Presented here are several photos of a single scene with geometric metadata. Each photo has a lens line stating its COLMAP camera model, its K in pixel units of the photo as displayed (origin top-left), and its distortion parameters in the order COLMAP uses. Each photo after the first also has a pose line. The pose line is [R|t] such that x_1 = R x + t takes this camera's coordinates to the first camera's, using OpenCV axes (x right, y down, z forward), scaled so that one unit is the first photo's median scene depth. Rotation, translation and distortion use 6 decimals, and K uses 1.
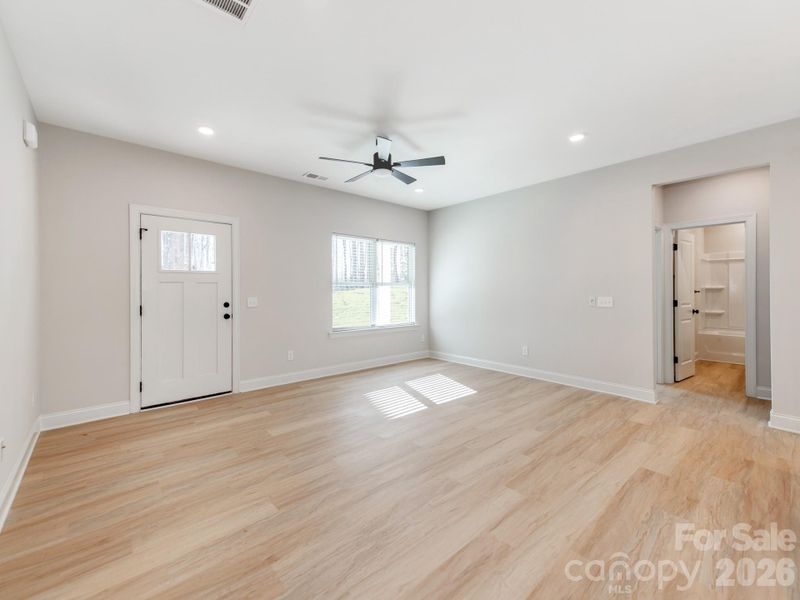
lens RADIAL K [[333.4, 0, 381.7], [0, 333.4, 291.7], [0, 0, 1]] dist [0.011140, -0.000097]
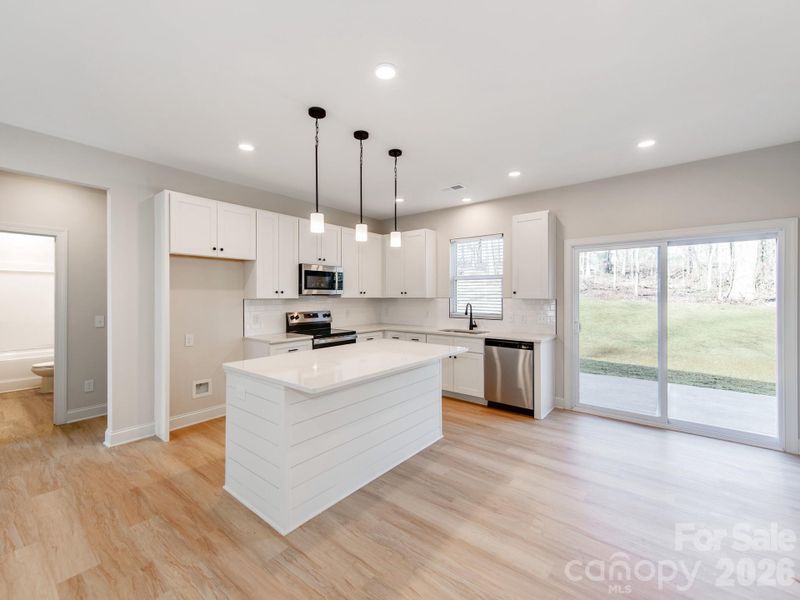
lens RADIAL K [[337.2, 0, 415.0], [0, 337.2, 292.6], [0, 0, 1]] dist [0.009319, -0.000433]
pose [[-0.218378, 0.014495, 0.975757, -0.060596], [0.004871, 0.999893, -0.013764, -0.046222], [-0.975852, 0.001747, -0.218425, 0.324833]]
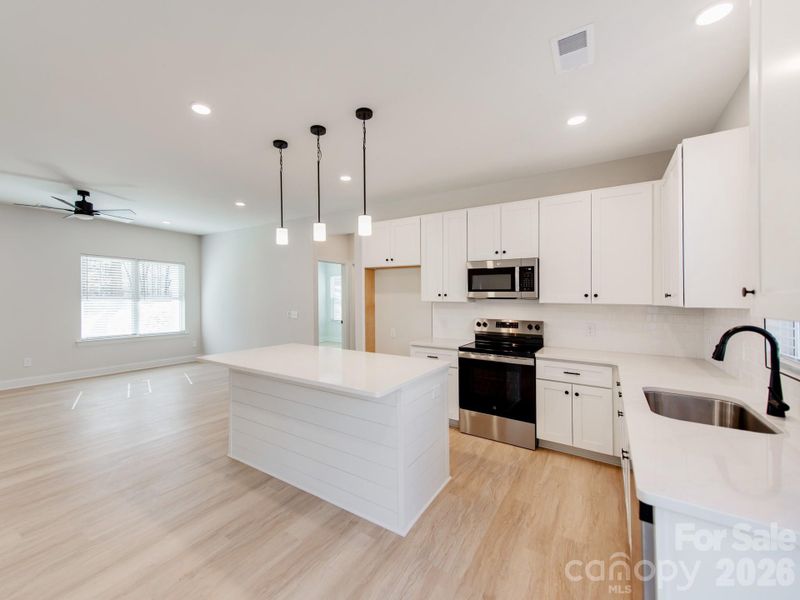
lens RADIAL K [[349.0, 0, 367.6], [0, 349.0, 300.4], [0, 0, 1]] dist [0.009298, -0.000083]
pose [[0.966035, 0.011494, 0.258155, 0.750644], [-0.012722, 0.999914, 0.003086, -0.049804], [-0.258097, -0.006266, 0.966099, -0.641661]]
